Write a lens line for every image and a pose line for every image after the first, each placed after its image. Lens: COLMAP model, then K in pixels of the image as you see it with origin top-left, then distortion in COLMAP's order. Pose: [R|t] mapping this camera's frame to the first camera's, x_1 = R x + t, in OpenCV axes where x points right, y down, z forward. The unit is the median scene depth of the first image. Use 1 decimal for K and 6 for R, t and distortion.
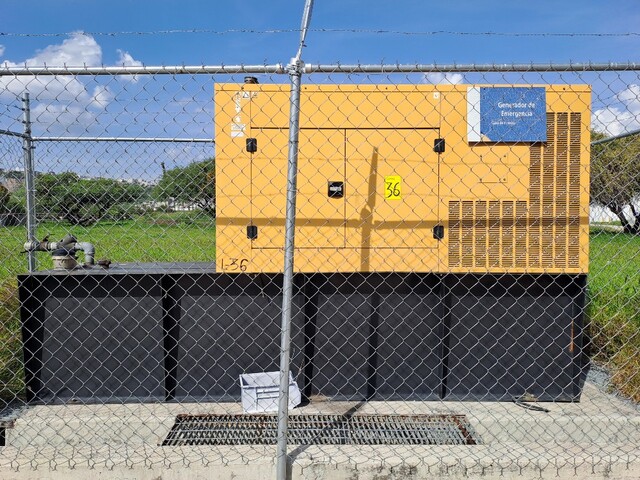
lens RADIAL K [[403.0, 0, 320.0], [0, 403.0, 240.0], [0, 0, 1]] dist [0.003847, -0.000087]
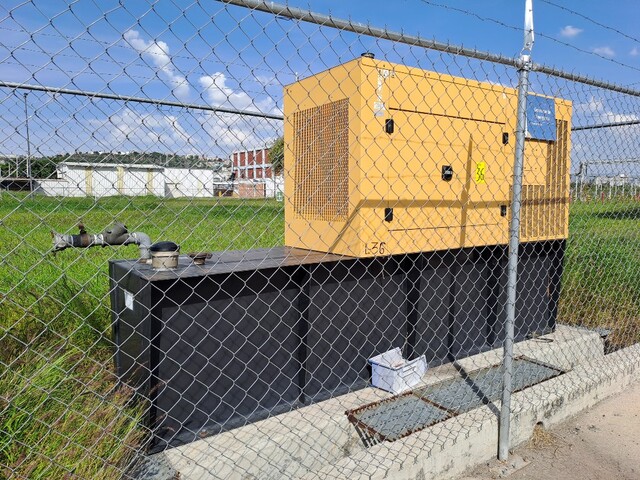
lens RADIAL K [[468.6, 0, 320.0], [0, 468.6, 240.0], [0, 0, 1]] dist [0.000215, -0.000988]
pose [[0.835928, -0.052867, 0.546286, -0.936784], [0.023785, 0.997904, 0.060177, -0.029387], [-0.548323, -0.037310, 0.835434, 0.127084]]
